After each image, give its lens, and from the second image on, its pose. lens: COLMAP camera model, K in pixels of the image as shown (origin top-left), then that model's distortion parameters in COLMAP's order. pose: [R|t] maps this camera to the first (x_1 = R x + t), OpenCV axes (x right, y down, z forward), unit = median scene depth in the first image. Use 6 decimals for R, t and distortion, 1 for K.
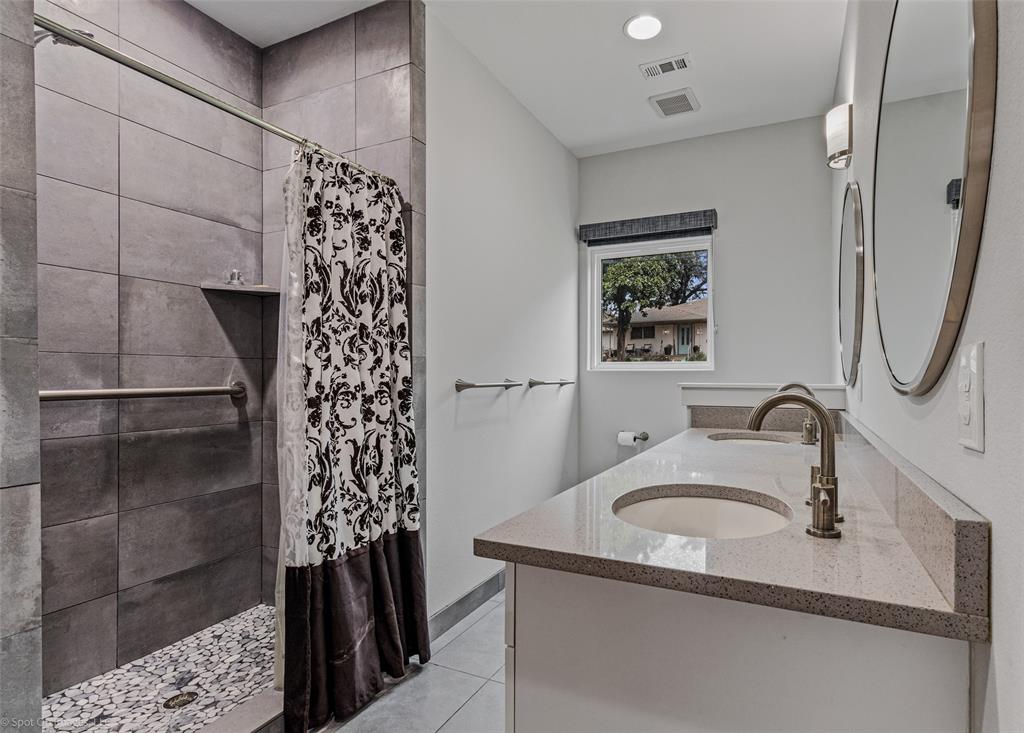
lens RADIAL K [[501.0, 0, 556.7], [0, 501.0, 376.8], [0, 0, 1]] dist [0.002020, 0.000472]
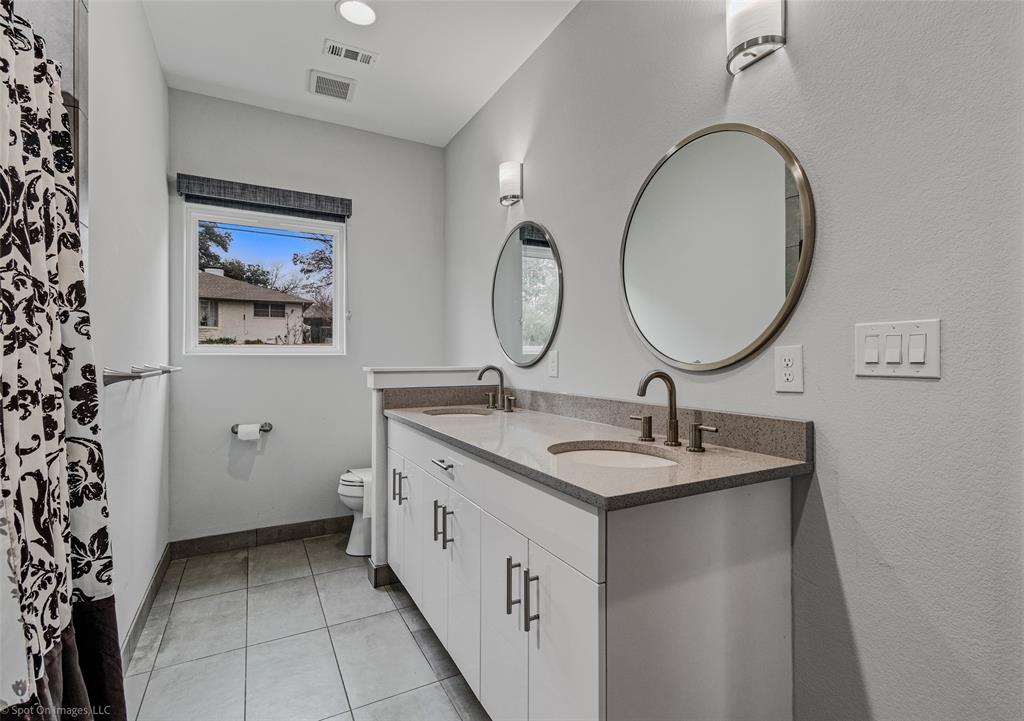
lens RADIAL K [[501.0, 0, 512.0], [0, 501.0, 357.2], [0, 0, 1]] dist [0.002020, 0.000472]
pose [[0.605938, -0.000917, 0.795511, -0.486156], [0.006297, 0.999974, -0.003644, -0.004185], [-0.795487, 0.007217, 0.605928, 0.170403]]
